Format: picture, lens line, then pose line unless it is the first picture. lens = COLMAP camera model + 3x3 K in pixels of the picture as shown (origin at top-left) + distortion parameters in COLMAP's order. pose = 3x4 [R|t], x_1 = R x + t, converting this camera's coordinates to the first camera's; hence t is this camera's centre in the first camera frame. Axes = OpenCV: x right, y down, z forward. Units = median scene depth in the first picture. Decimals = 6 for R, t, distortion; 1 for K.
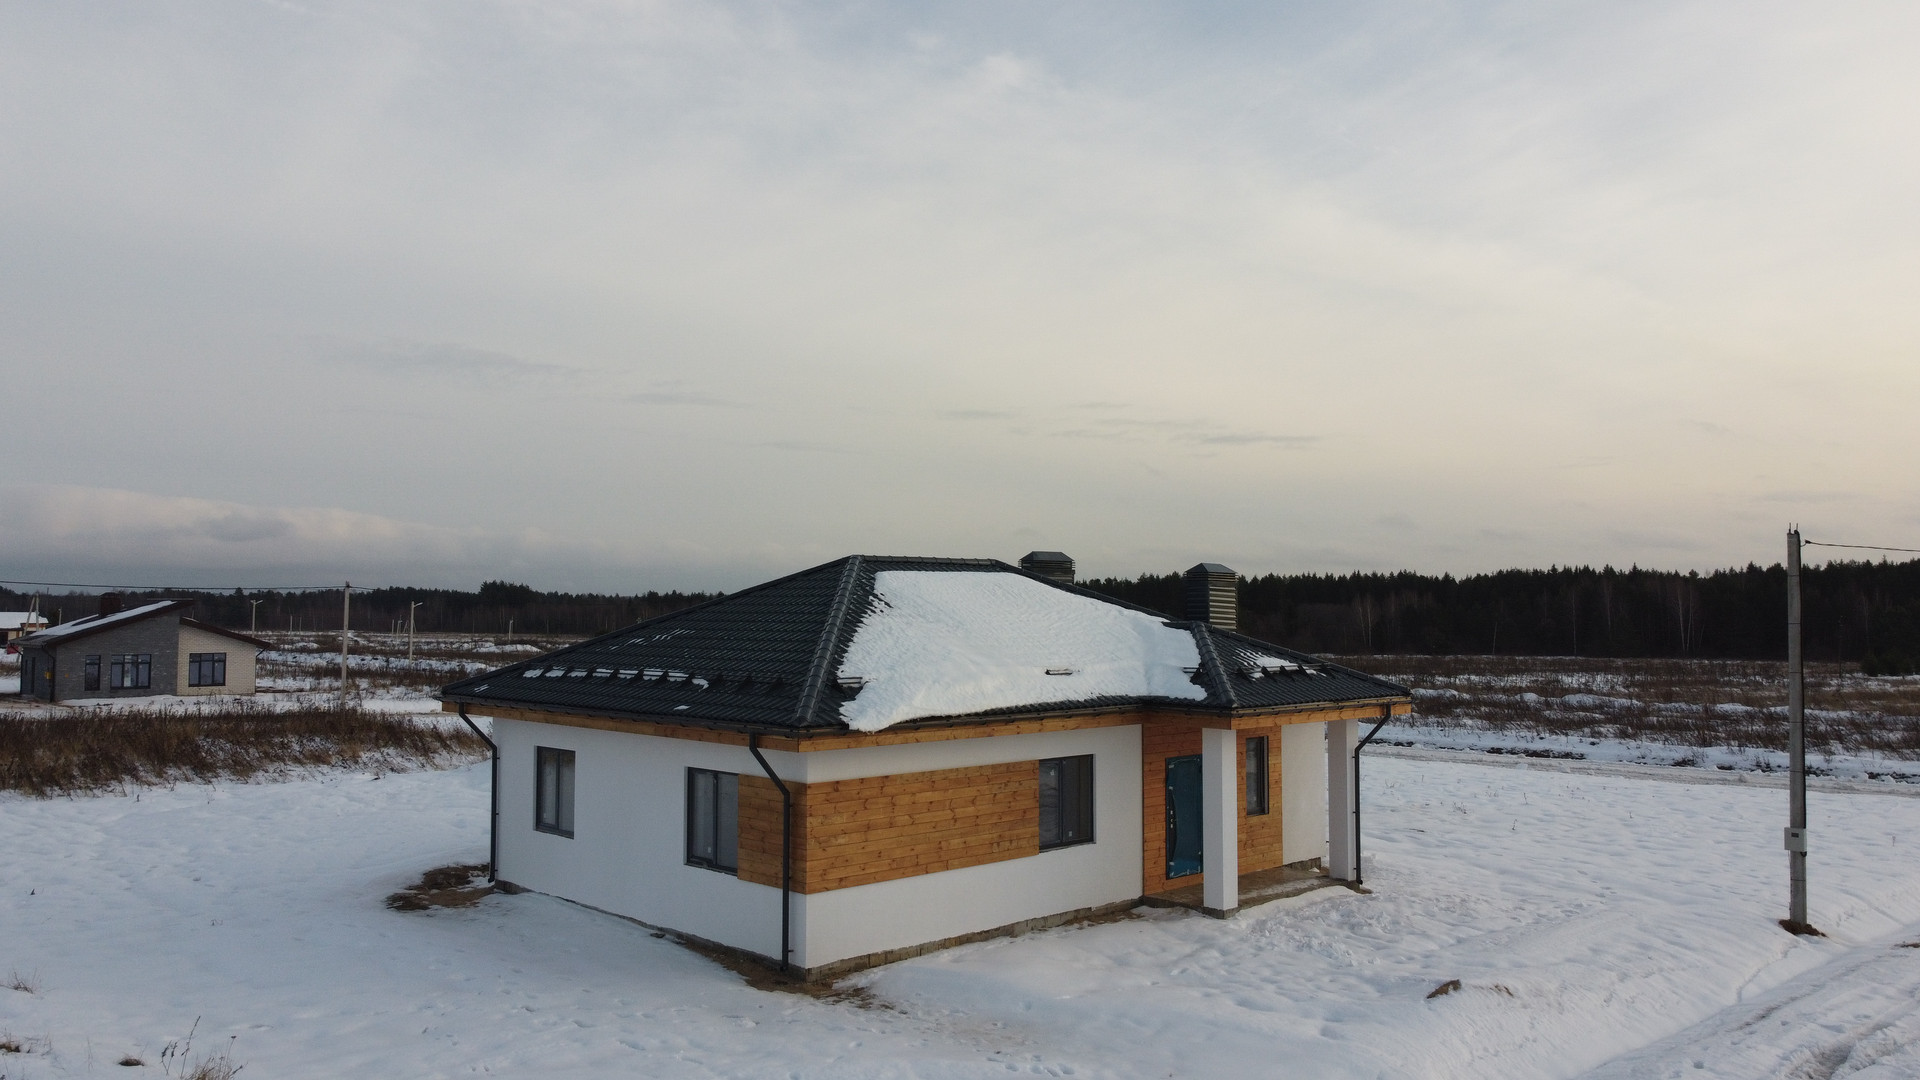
lens RADIAL K [[1438.4, 0, 958.6], [0, 1438.4, 543.9], [0, 0, 1]] dist [-0.009914, -0.001358]
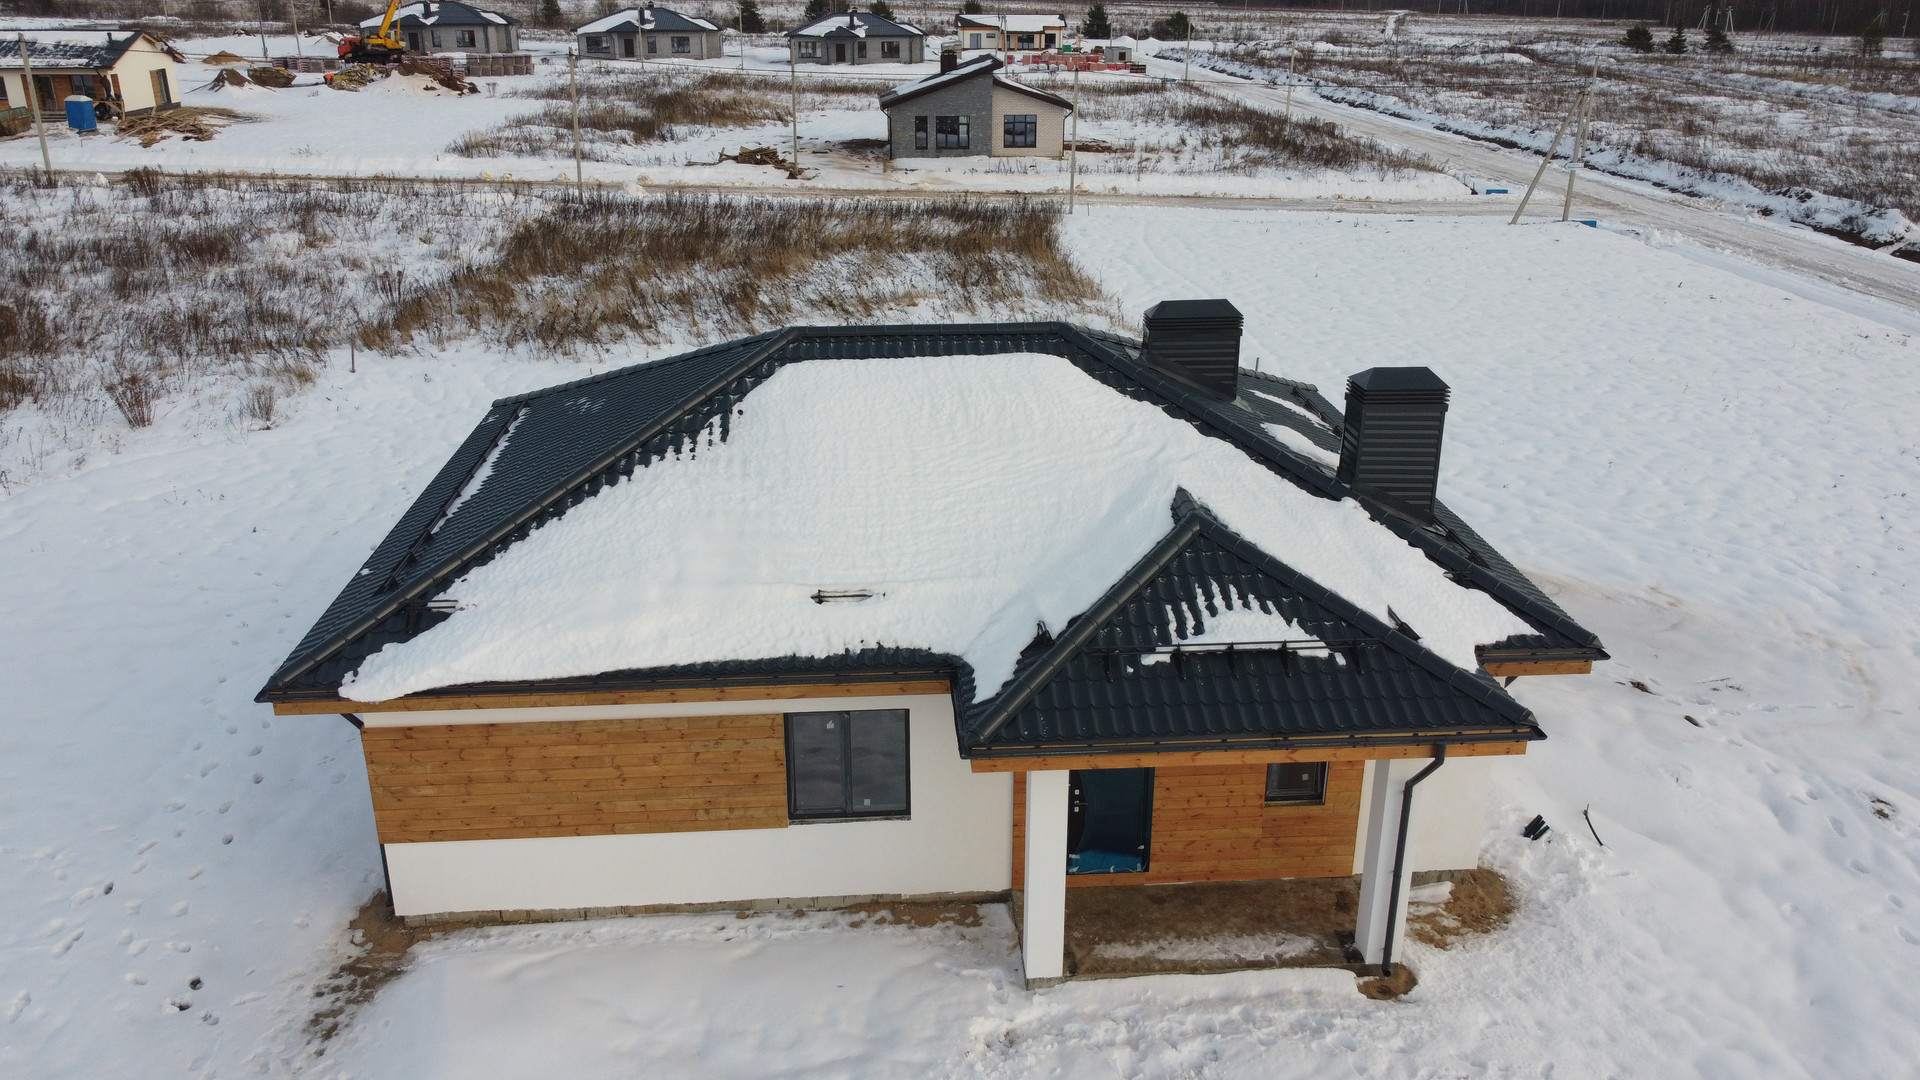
lens RADIAL K [[1438.4, 0, 959.0], [0, 1438.4, 540.1], [0, 0, 1]] dist [-0.009914, -0.001358]
pose [[0.765130, 0.229900, -0.601433, 0.570013], [0.032061, 0.919321, 0.392201, -0.220814], [0.643077, -0.319367, 0.696029, 0.630980]]
